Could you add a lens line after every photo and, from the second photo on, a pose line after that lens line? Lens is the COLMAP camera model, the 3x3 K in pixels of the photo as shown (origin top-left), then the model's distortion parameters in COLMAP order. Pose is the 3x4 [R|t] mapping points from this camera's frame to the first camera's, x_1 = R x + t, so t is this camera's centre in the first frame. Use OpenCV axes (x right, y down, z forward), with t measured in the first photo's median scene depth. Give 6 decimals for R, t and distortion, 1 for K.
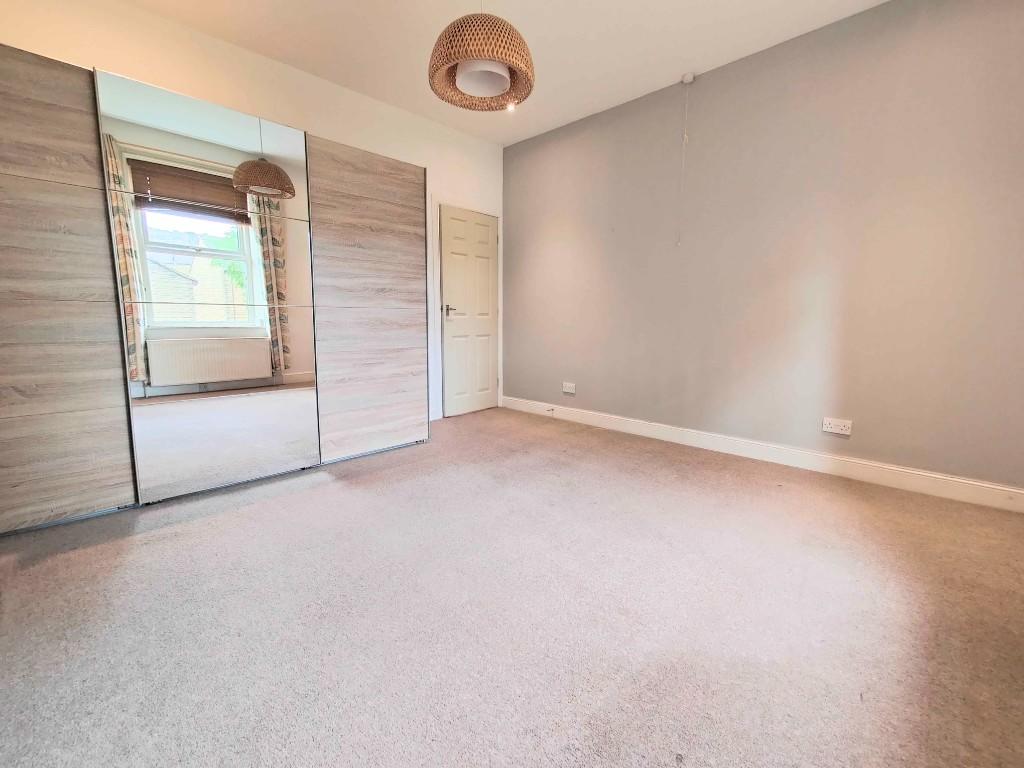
lens RADIAL K [[452.3, 0, 515.2], [0, 452.3, 381.9], [0, 0, 1]] dist [0.003657, -0.000073]
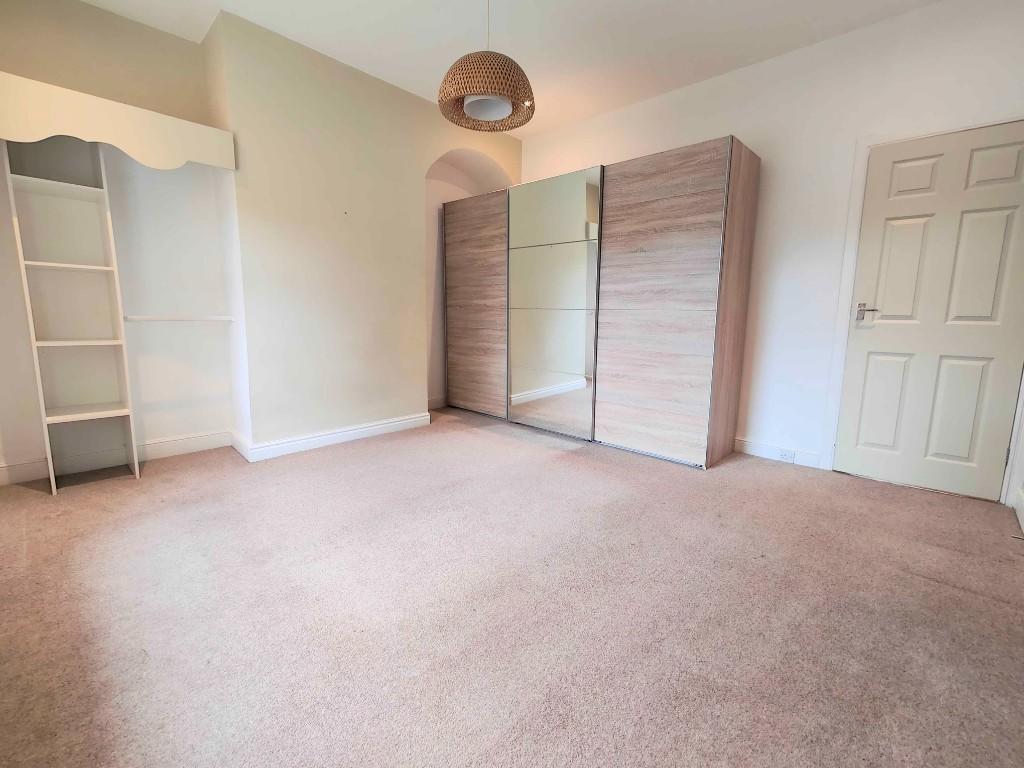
lens RADIAL K [[452.3, 0, 519.5], [0, 452.3, 382.6], [0, 0, 1]] dist [0.003657, -0.000073]
pose [[0.019795, 0.148641, -0.988693, 0.718681], [-0.154073, 0.977528, 0.143877, -0.110216], [0.987861, 0.149483, 0.042252, 0.723160]]
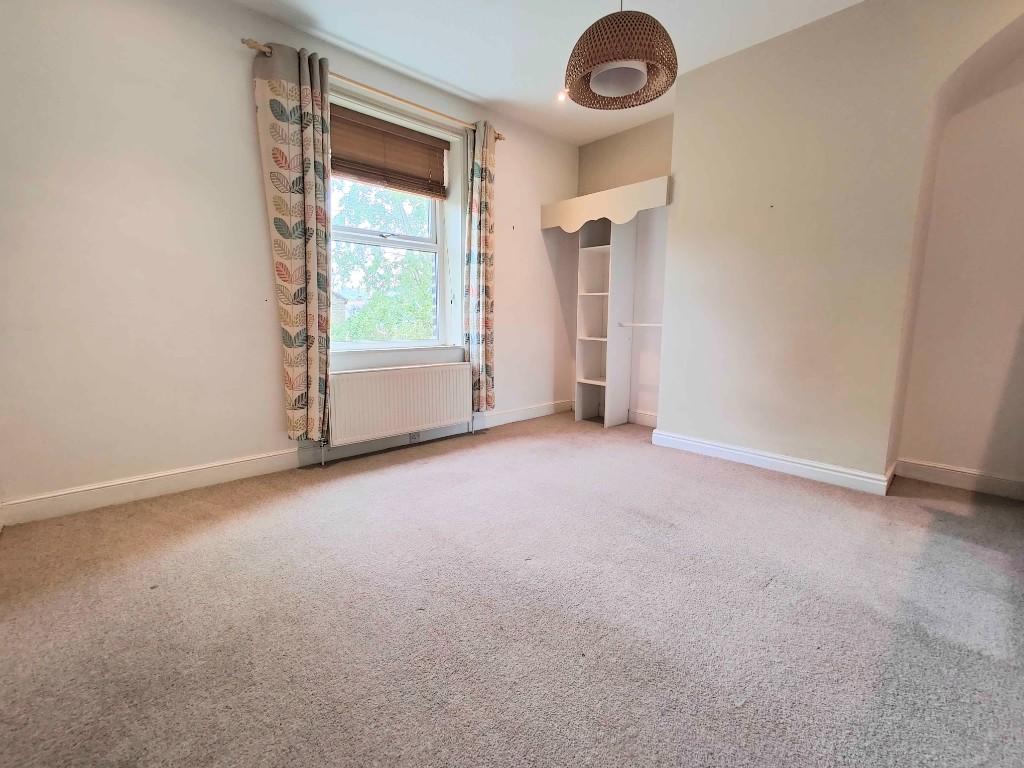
lens RADIAL K [[452.3, 0, 515.8], [0, 452.3, 381.6], [0, 0, 1]] dist [0.003657, -0.000073]
pose [[-0.998009, -0.026305, 0.057326, 0.048976], [-0.009743, 0.962266, 0.271935, -0.188457], [-0.062316, 0.270835, -0.960607, 1.343896]]
